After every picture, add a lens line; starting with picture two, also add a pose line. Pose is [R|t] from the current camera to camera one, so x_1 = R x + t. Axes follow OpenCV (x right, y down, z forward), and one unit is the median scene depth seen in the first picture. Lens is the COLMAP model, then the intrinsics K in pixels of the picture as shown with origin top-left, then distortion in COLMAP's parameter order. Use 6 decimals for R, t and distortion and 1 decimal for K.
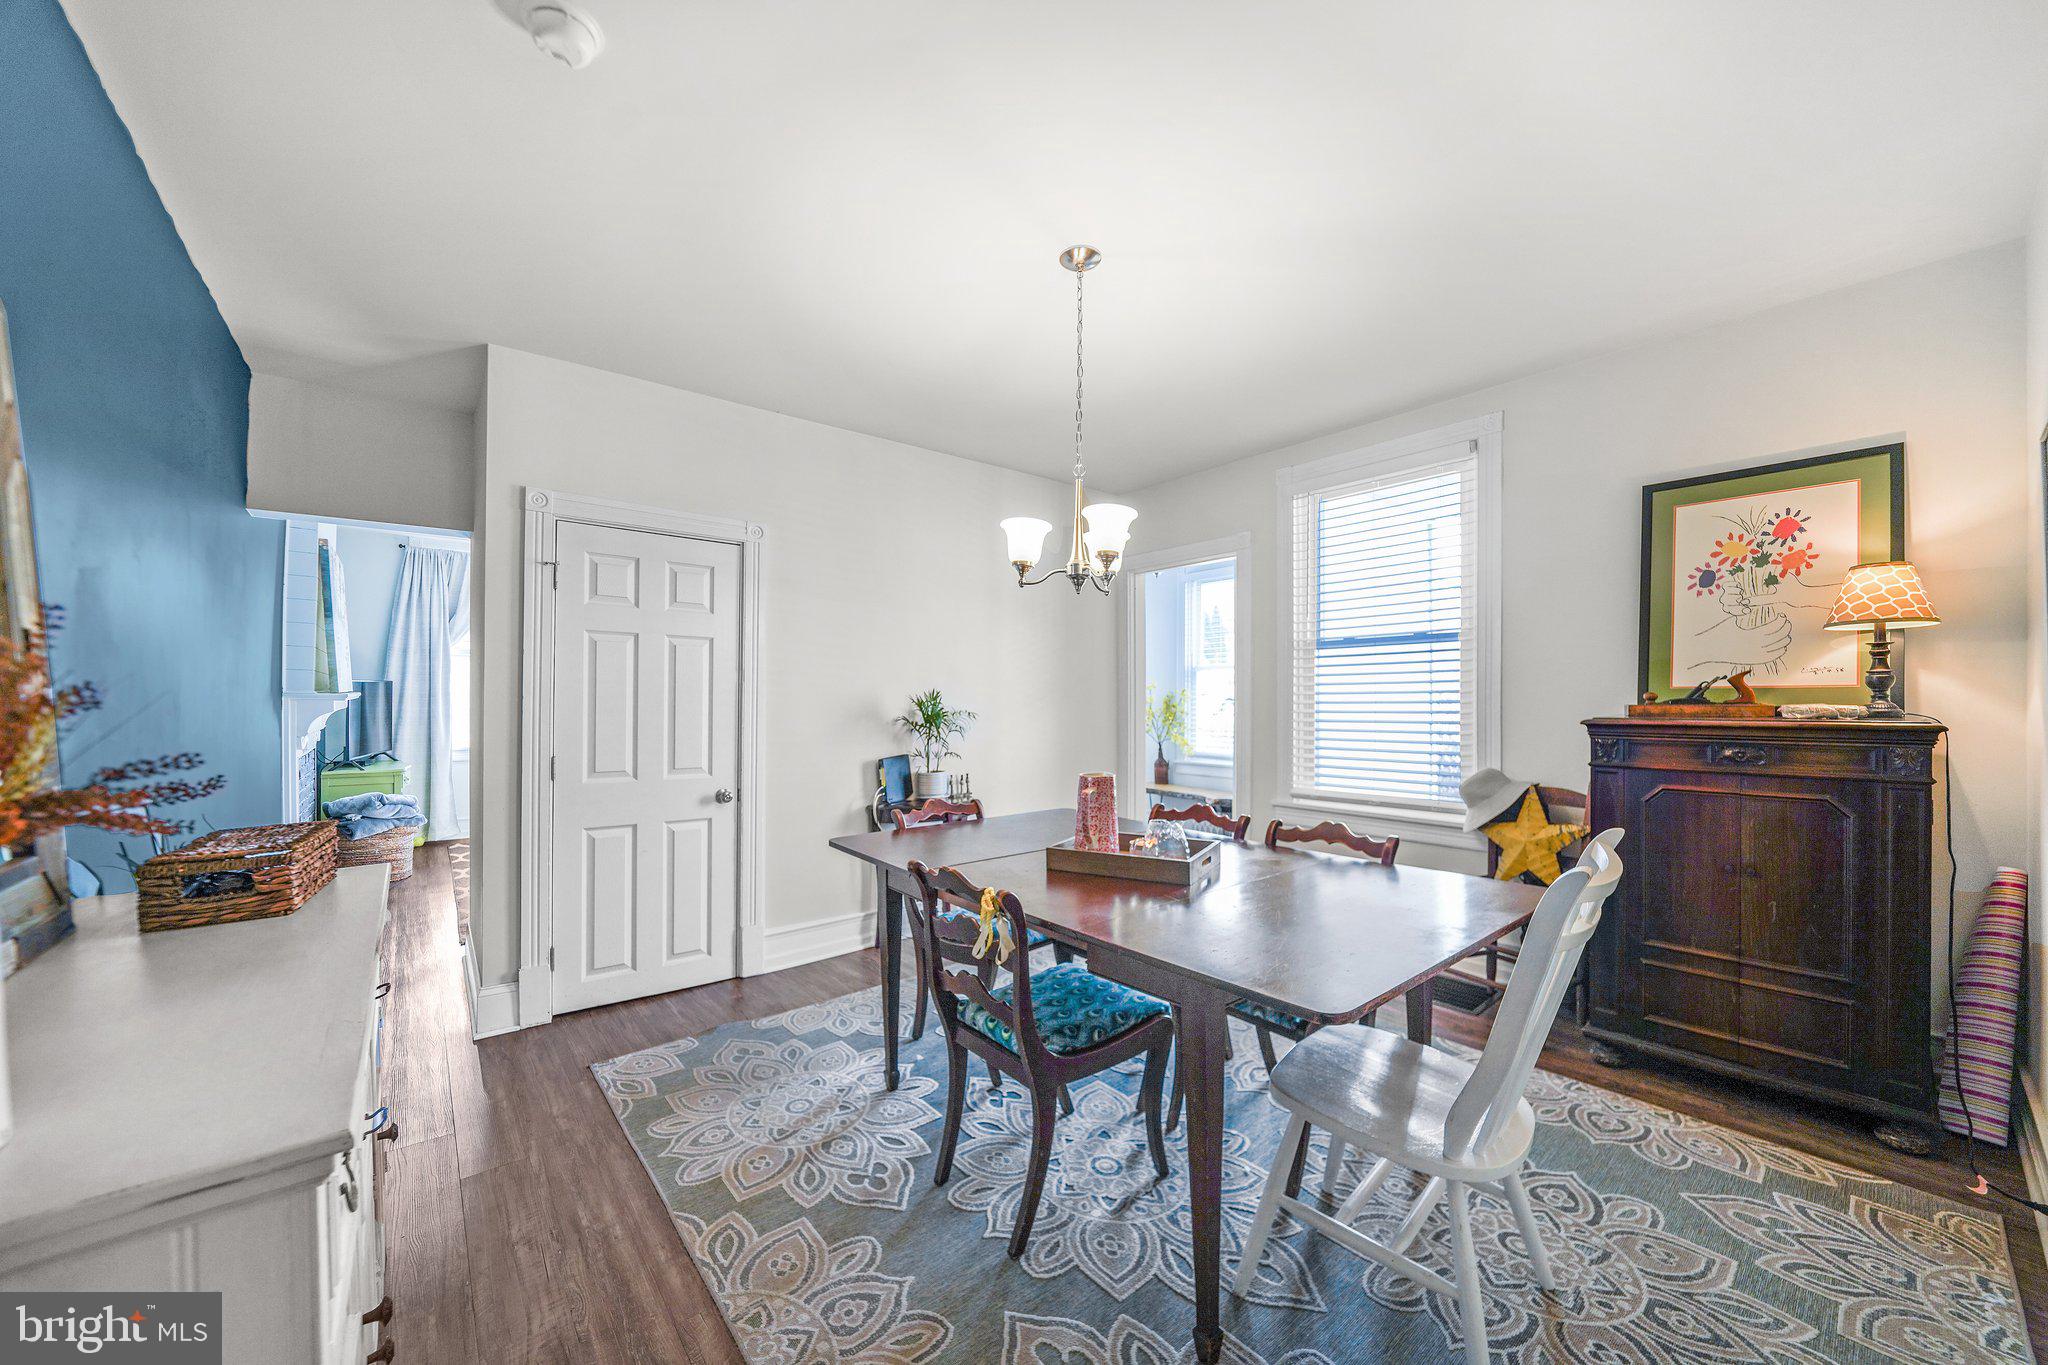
lens RADIAL K [[750.8, 0, 1023.8], [0, 750.8, 691.9], [0, 0, 1]] dist [-0.001859, 0.000538]
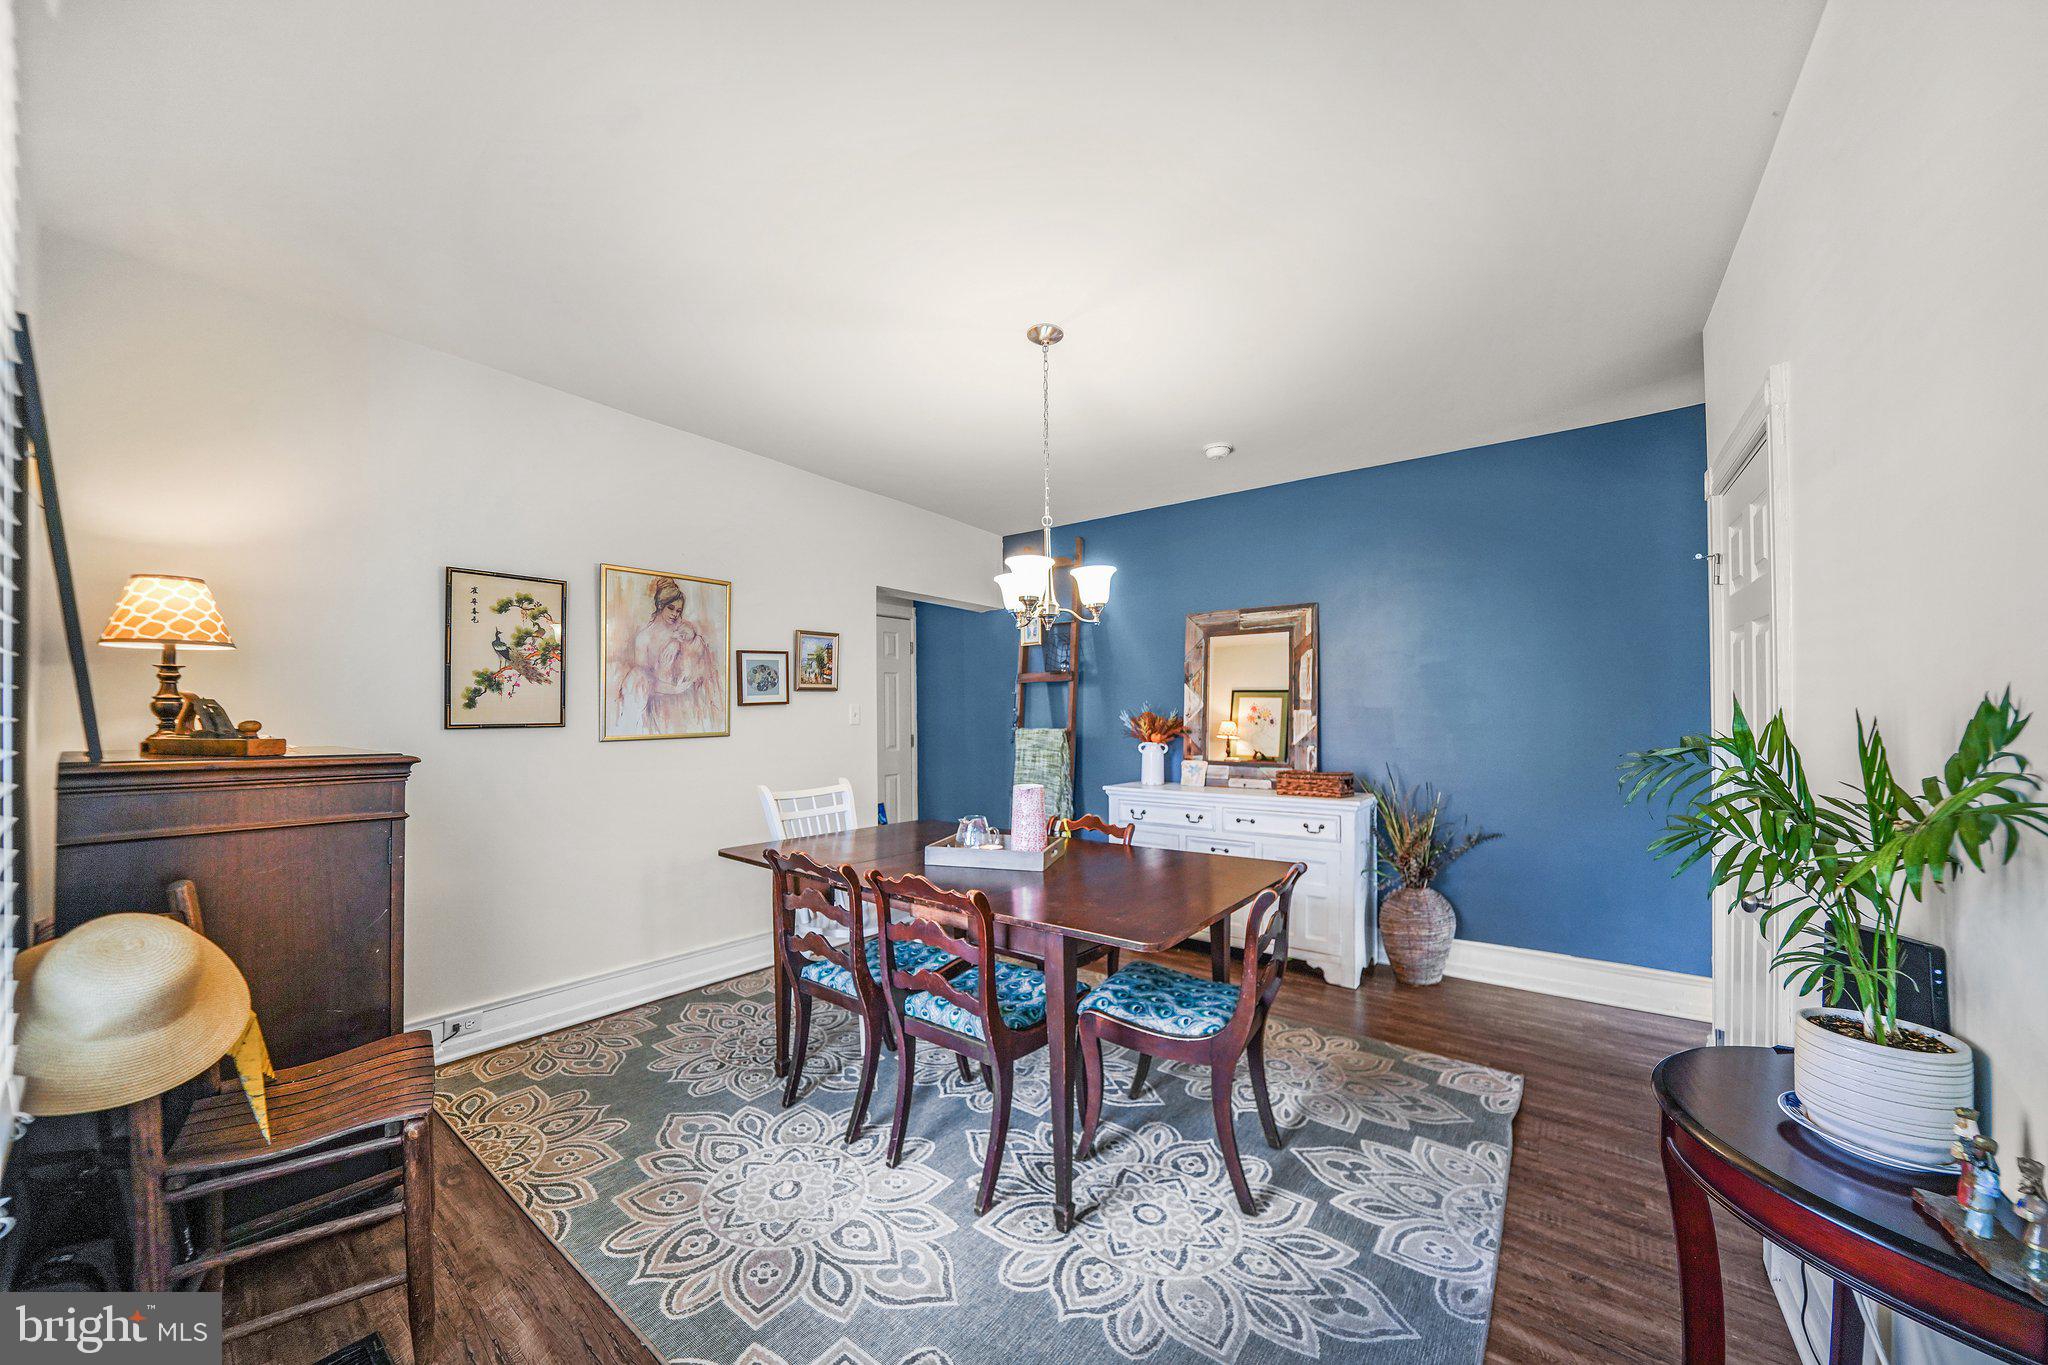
lens RADIAL K [[713.5, 0, 1025.0], [0, 713.5, 695.9], [0, 0, 1]] dist [-0.021495, 0.001196]
pose [[-0.971271, 0.000056, -0.237977, 0.387468], [0.006671, 0.999613, -0.026995, -0.001229], [0.237884, -0.027807, -0.970896, 2.204544]]
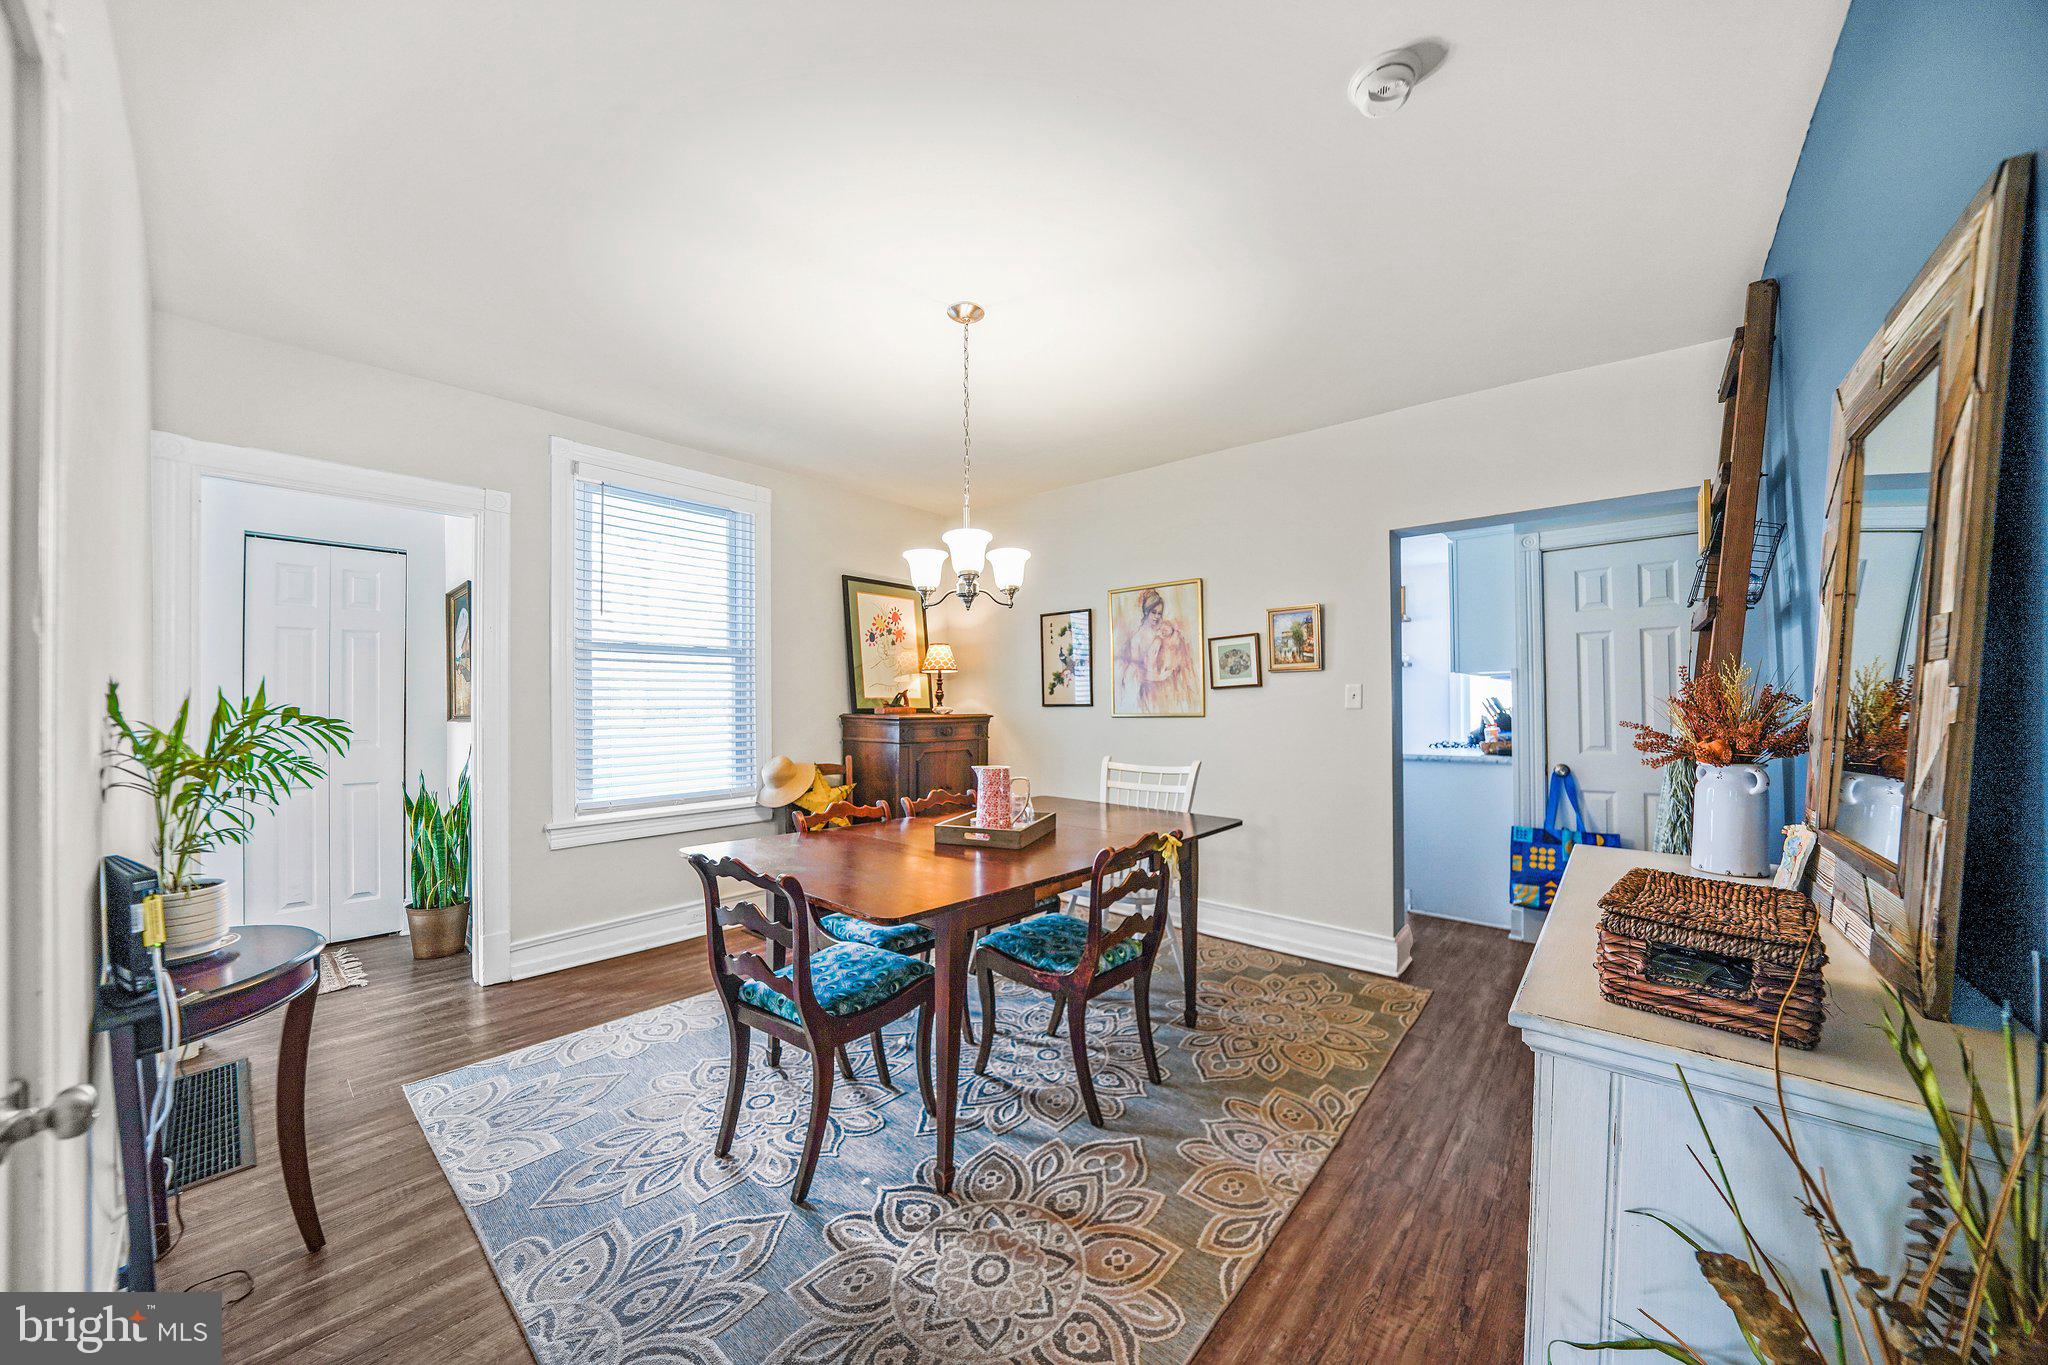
lens RADIAL K [[713.5, 0, 1046.1], [0, 713.5, 700.8], [0, 0, 1]] dist [-0.021495, 0.001196]
pose [[-0.192731, 0.009356, 0.981207, -1.065977], [-0.001825, 0.999949, -0.009893, 0.020794], [-0.981250, -0.003698, -0.192704, 1.190586]]
